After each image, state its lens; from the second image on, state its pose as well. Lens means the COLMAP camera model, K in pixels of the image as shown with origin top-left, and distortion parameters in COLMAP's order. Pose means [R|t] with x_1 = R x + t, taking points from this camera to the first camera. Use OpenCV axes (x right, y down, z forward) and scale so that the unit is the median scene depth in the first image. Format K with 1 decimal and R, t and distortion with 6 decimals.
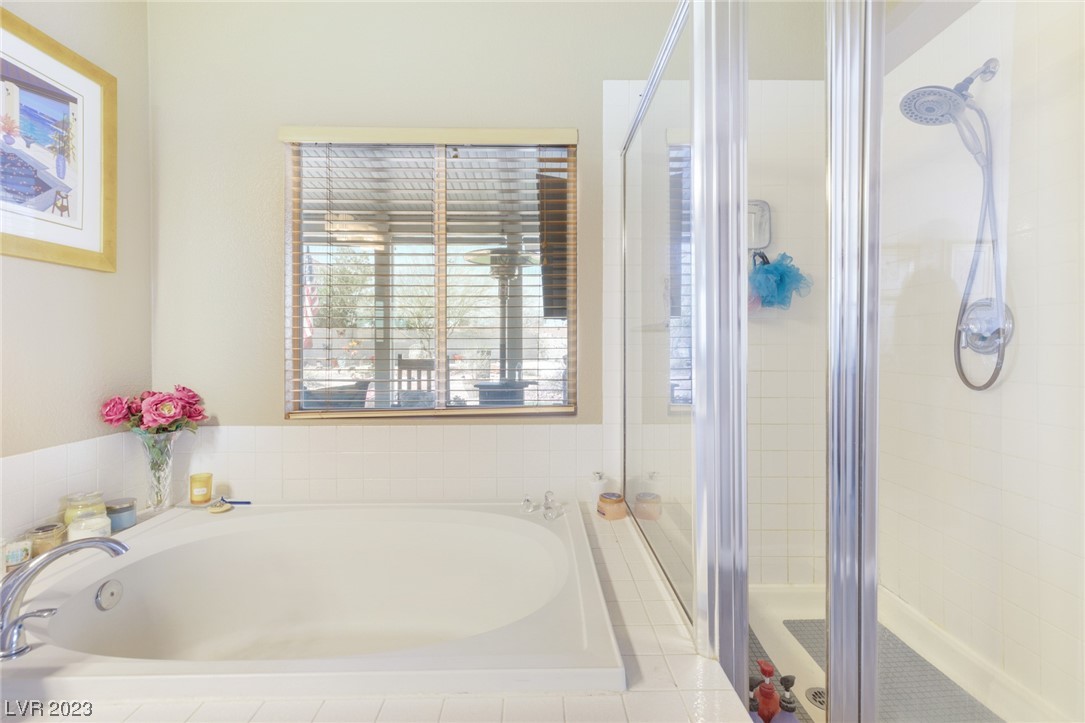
lens RADIAL K [[502.8, 0, 553.6], [0, 502.8, 344.9], [0, 0, 1]] dist [0.001094, 0.005118]
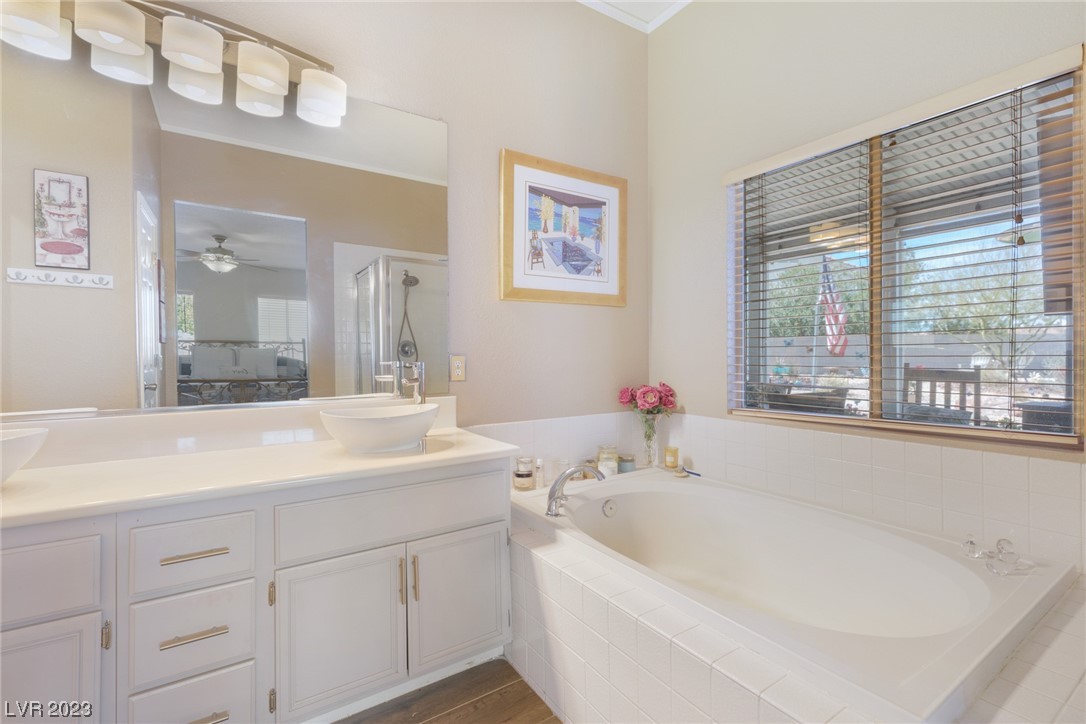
lens RADIAL K [[489.2, 0, 545.9], [0, 489.2, 356.2], [0, 0, 1]] dist [0.000259, 0.000401]
pose [[0.530375, 0.000154, -0.847763, 0.269726], [0.006430, 0.999970, 0.004205, -0.000052], [0.847739, -0.007682, 0.530359, 0.001001]]
